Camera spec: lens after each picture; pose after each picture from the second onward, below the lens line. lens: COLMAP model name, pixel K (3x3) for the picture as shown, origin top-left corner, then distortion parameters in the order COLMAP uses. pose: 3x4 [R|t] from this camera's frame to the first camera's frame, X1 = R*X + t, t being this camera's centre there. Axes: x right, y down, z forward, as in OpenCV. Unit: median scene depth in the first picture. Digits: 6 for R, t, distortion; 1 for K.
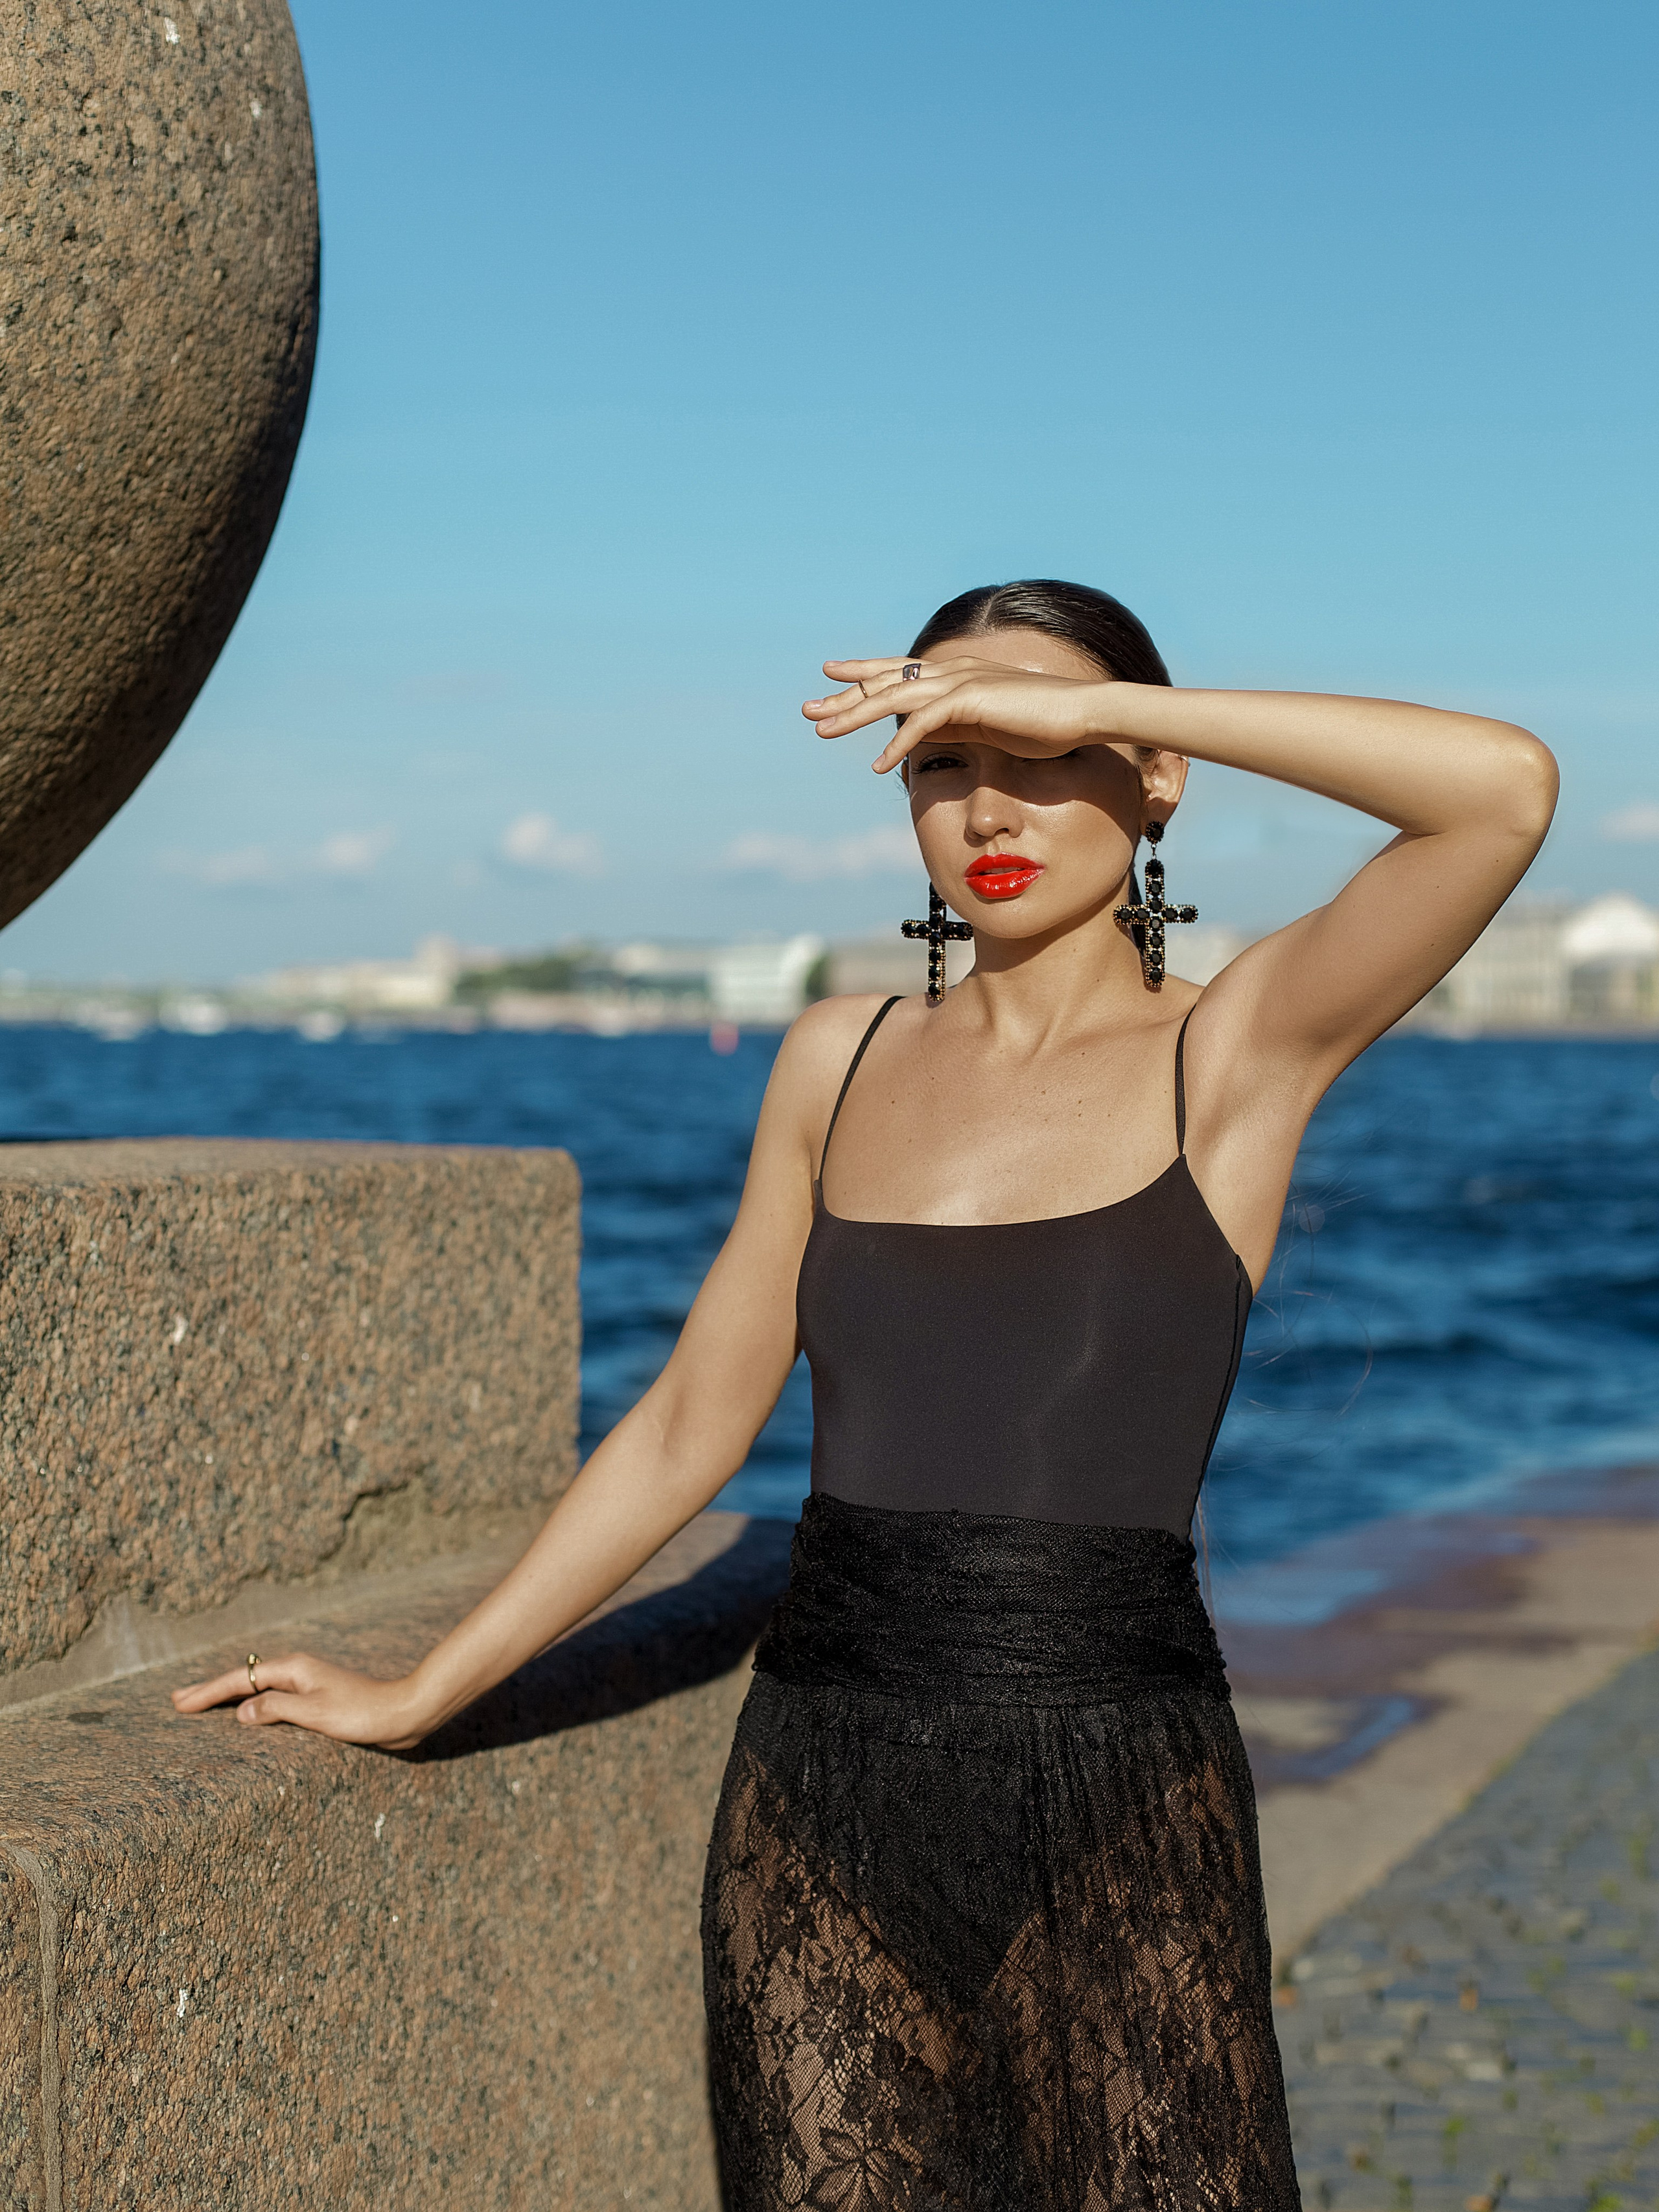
lens RADIAL K [[3786.8, 0, 850.7], [0, 3786.8, 1091.3], [0, 0, 1]] dist [-0.127106, 0.000000]
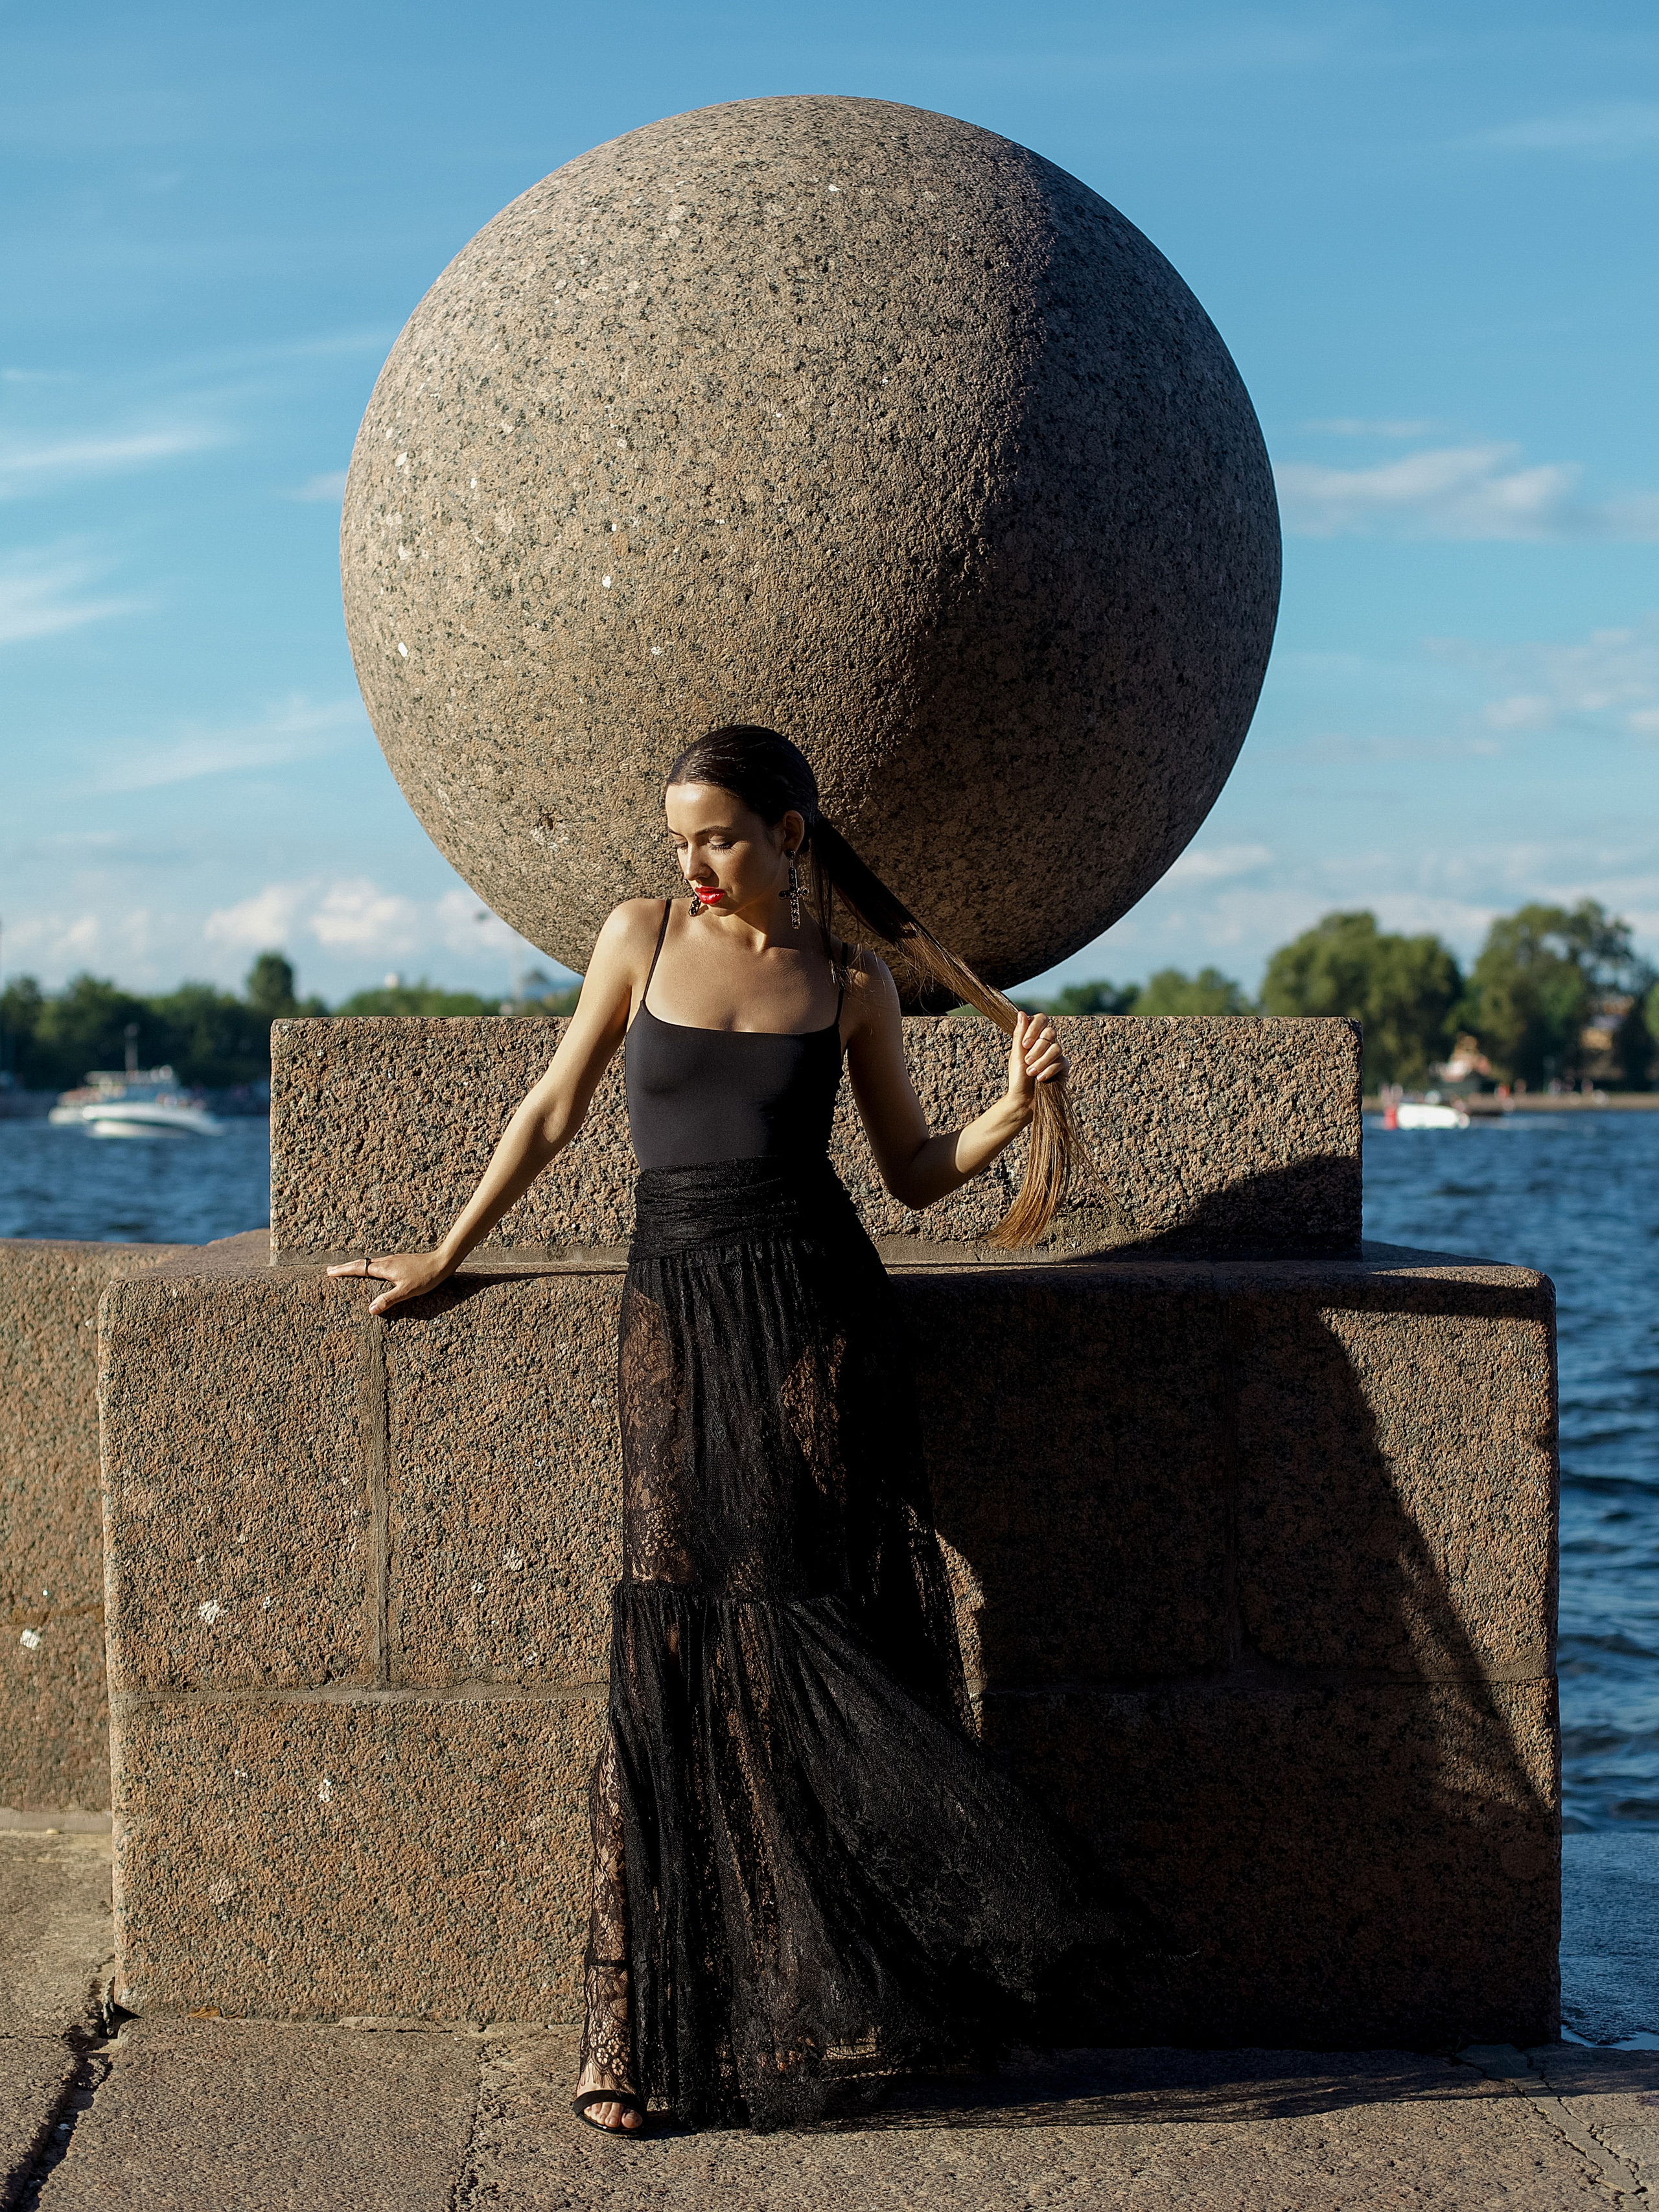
lens RADIAL K [[3786.8, 0, 858.0], [0, 3786.8, 1193.3], [0, 0, 1]] dist [-0.127106, 0.000000]
pose [[0.351774, 0.020428, -0.935862, 1.772102], [-0.010919, 0.999783, 0.017719, 0.082772], [0.936021, 0.003986, 0.351921, 0.355184]]
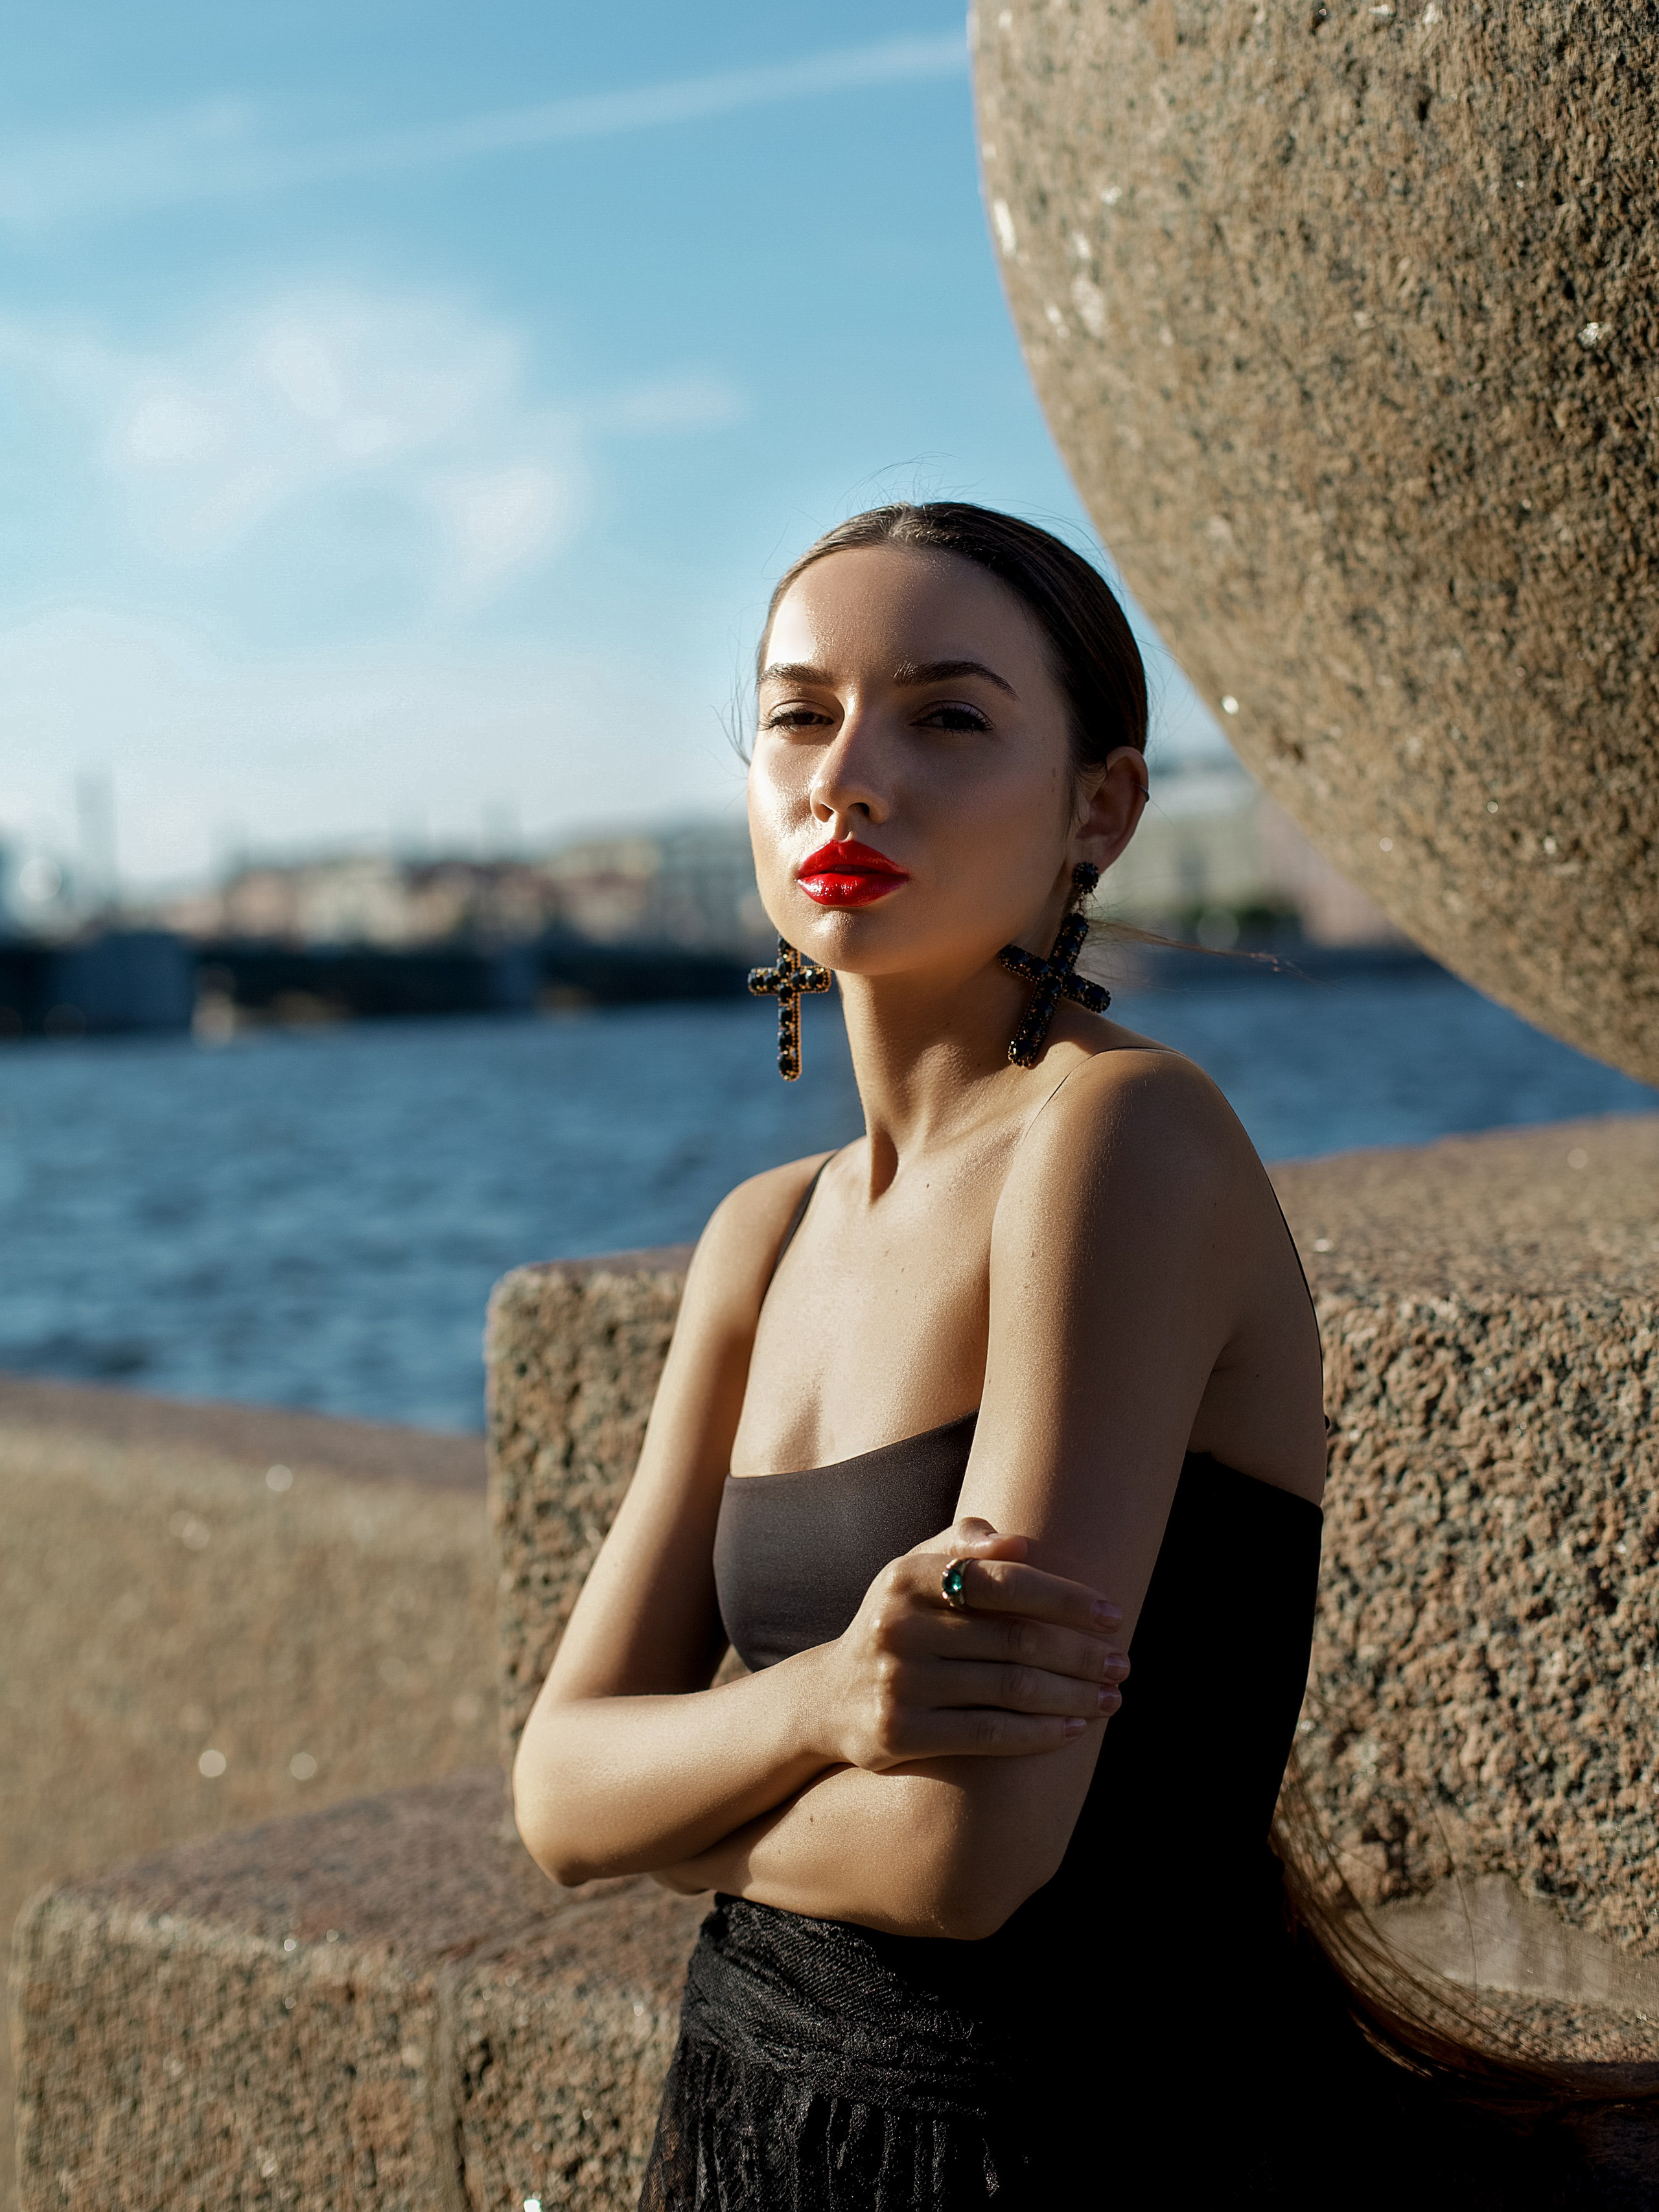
lens RADIAL K [[3786.8, 0, 881.7], [0, 3786.8, 1017.9], [0, 0, 1]] dist [-0.127106, 0.000000]
pose [[-0.345205, 0.021789, -0.938274, 0.527155], [0.023705, 0.999614, 0.014493, -0.043246], [0.938228, -0.017239, -0.345588, 1.180135]]
